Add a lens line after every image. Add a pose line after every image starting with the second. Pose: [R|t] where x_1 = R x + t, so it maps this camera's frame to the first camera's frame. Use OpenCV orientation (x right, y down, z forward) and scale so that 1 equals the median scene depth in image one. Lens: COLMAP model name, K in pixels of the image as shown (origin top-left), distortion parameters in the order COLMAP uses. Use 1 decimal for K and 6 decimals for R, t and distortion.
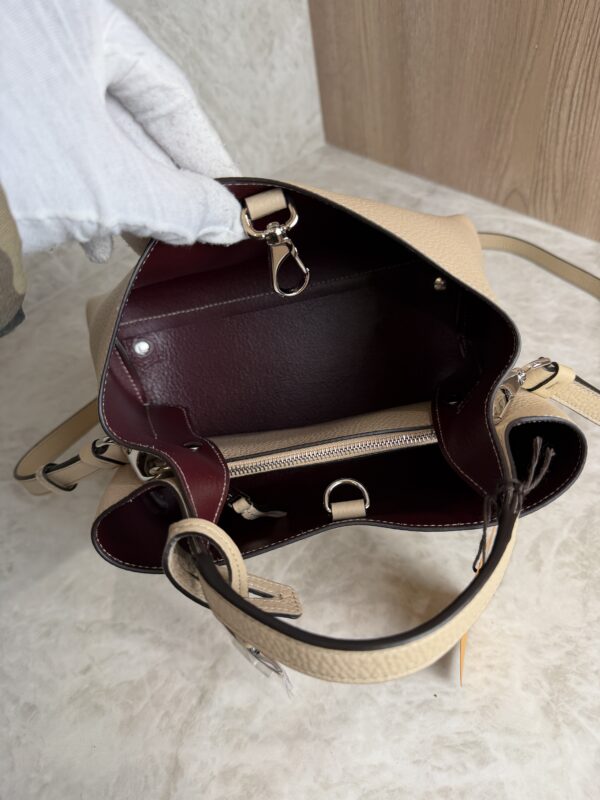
lens RADIAL K [[605.4, 0, 298.3], [0, 605.4, 407.9], [0, 0, 1]] dist [-0.017858, -0.014881]
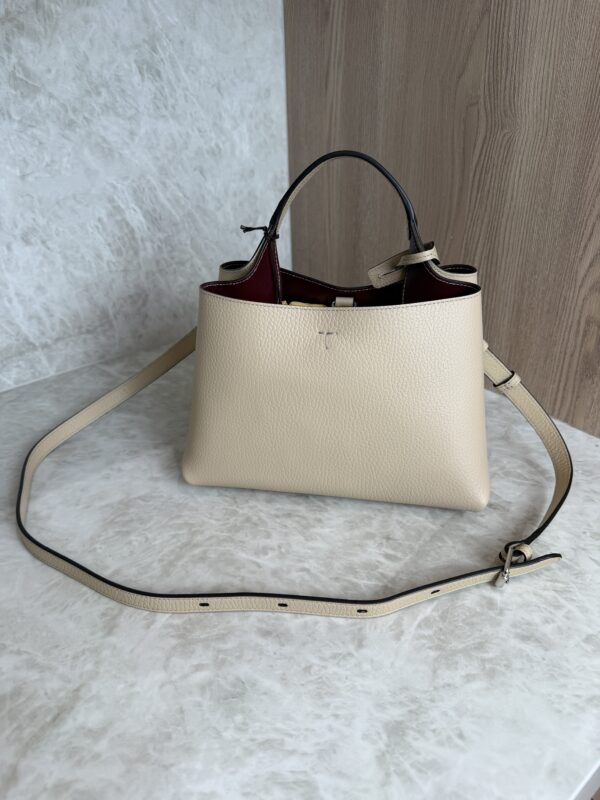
lens RADIAL K [[605.4, 0, 300.7], [0, 605.4, 406.5], [0, 0, 1]] dist [-0.017858, -0.014881]
pose [[0.990972, 0.134069, 0.000578, 0.166366], [-0.127544, 0.944056, -0.304122, 0.223146], [-0.041319, 0.301302, 0.952633, -0.139699]]
